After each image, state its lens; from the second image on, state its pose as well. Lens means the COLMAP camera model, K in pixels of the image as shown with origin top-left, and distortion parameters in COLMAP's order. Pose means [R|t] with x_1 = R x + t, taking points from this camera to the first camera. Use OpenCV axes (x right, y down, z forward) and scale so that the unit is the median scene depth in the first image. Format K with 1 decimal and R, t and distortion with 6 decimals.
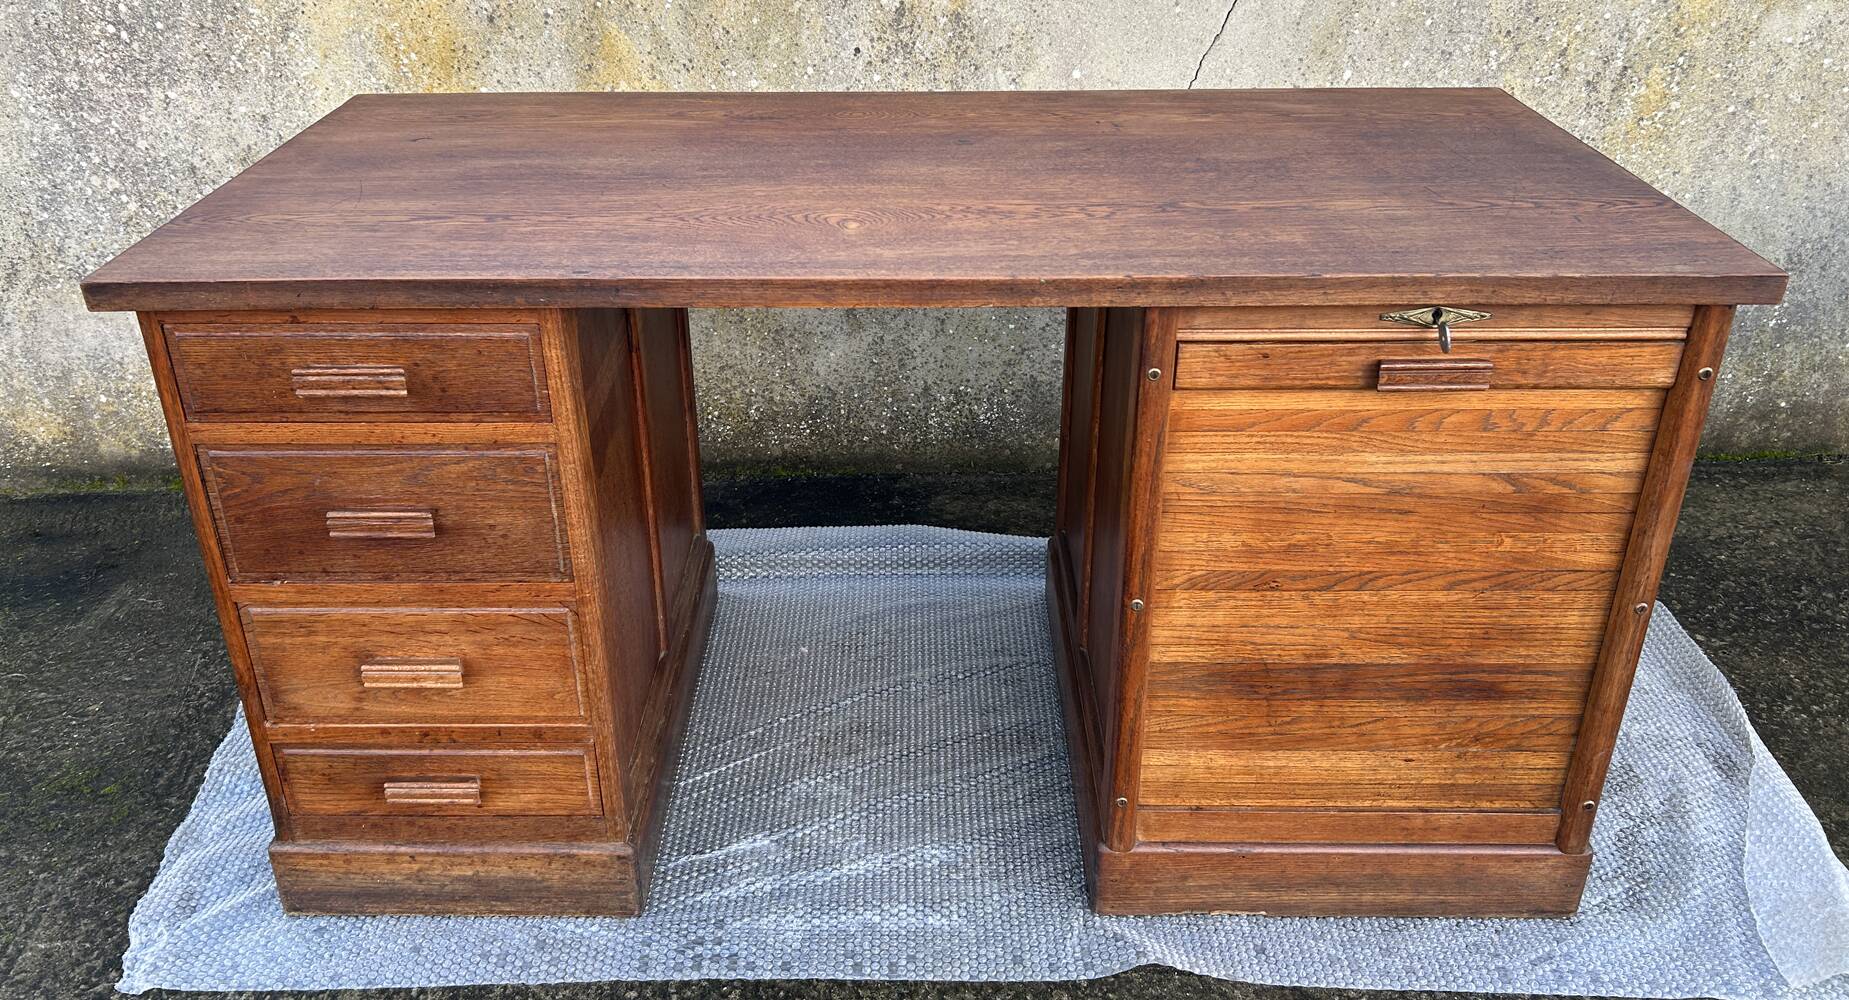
lens RADIAL K [[1464.8, 0, 904.9], [0, 1464.8, 517.0], [0, 0, 1]] dist [0.017335, 0.027643]
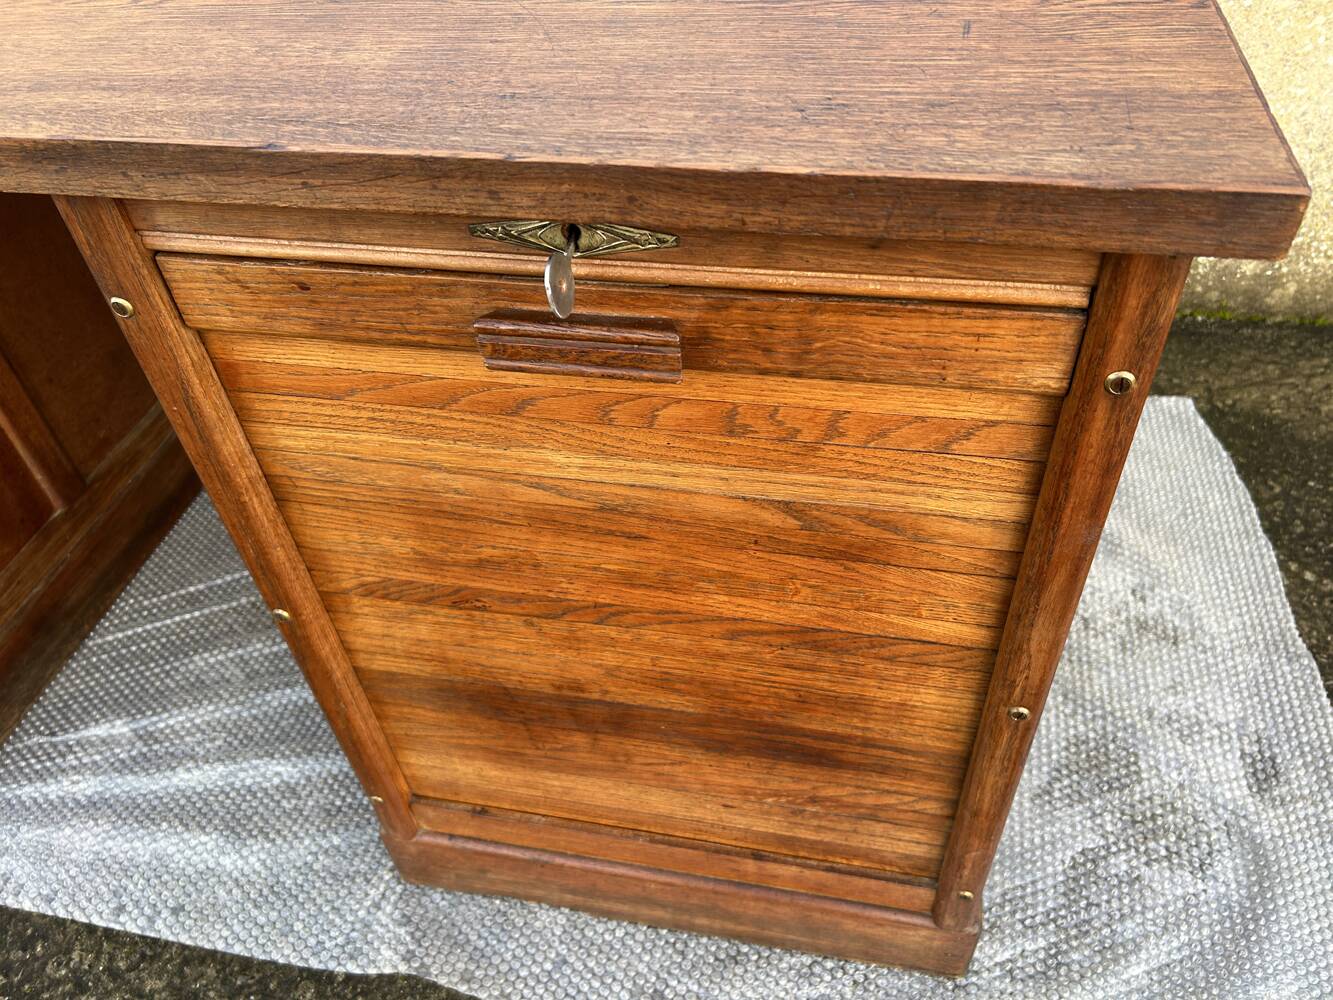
lens RADIAL K [[991.8, 0, 672.1], [0, 991.8, 500.3], [0, 0, 1]] dist [0.041641, -0.044798]
pose [[0.981900, 0.096160, -0.163174, 0.430803], [-0.051060, 0.964027, 0.260855, -0.131057], [0.182388, -0.247802, 0.951488, 0.616596]]
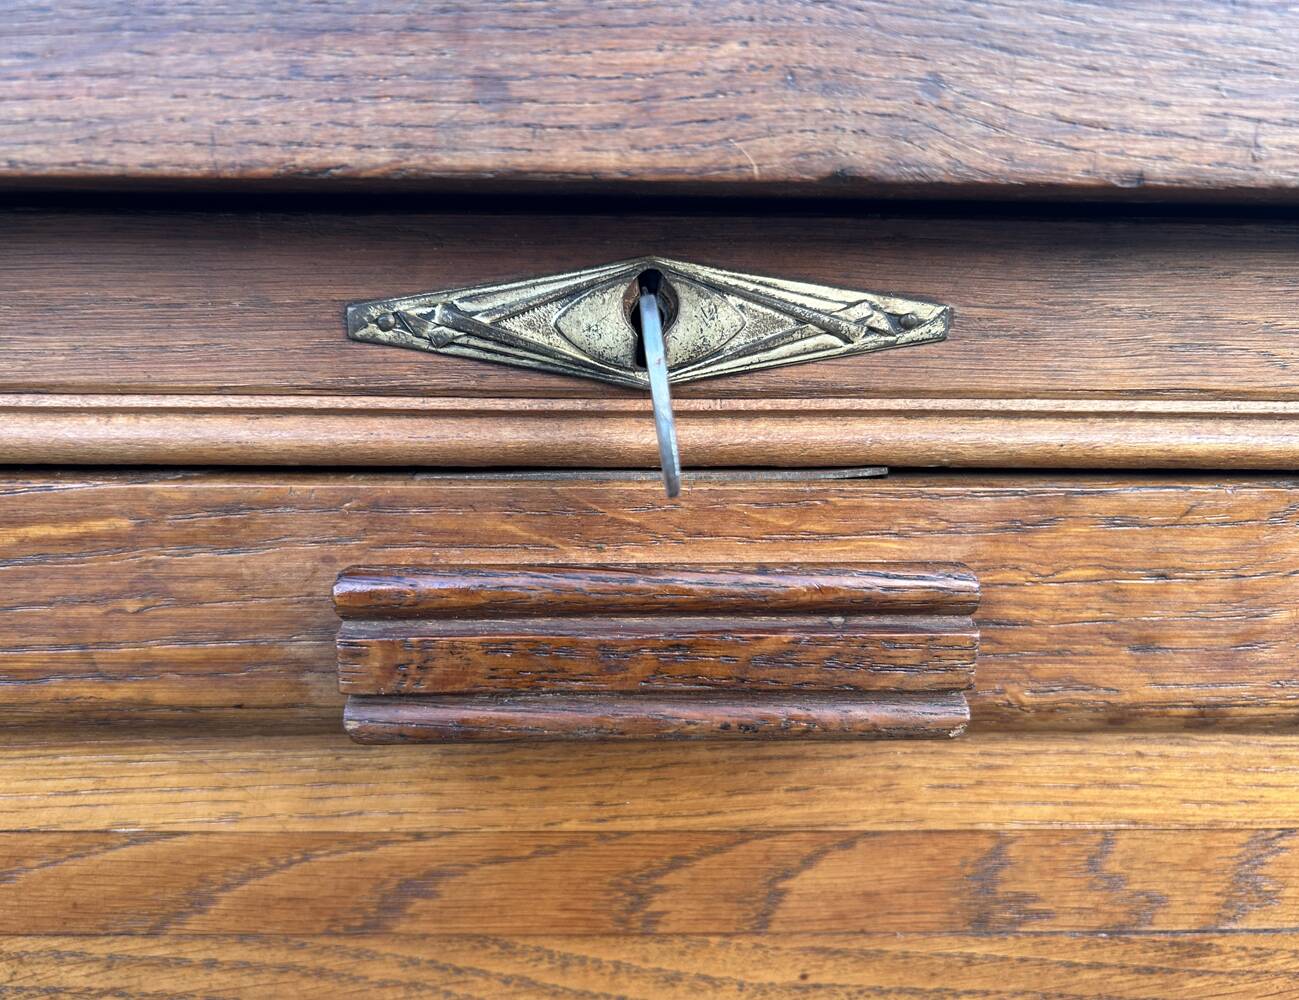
lens RADIAL K [[1066.4, 0, 599.4], [0, 1066.4, 543.2], [0, 0, 1]] dist [0.023027, -0.062865]
pose [[0.999445, 0.009184, 0.032018, 0.329108], [0.000164, 0.959868, -0.280453, -0.068428], [-0.033309, 0.280303, 0.959334, 0.825643]]
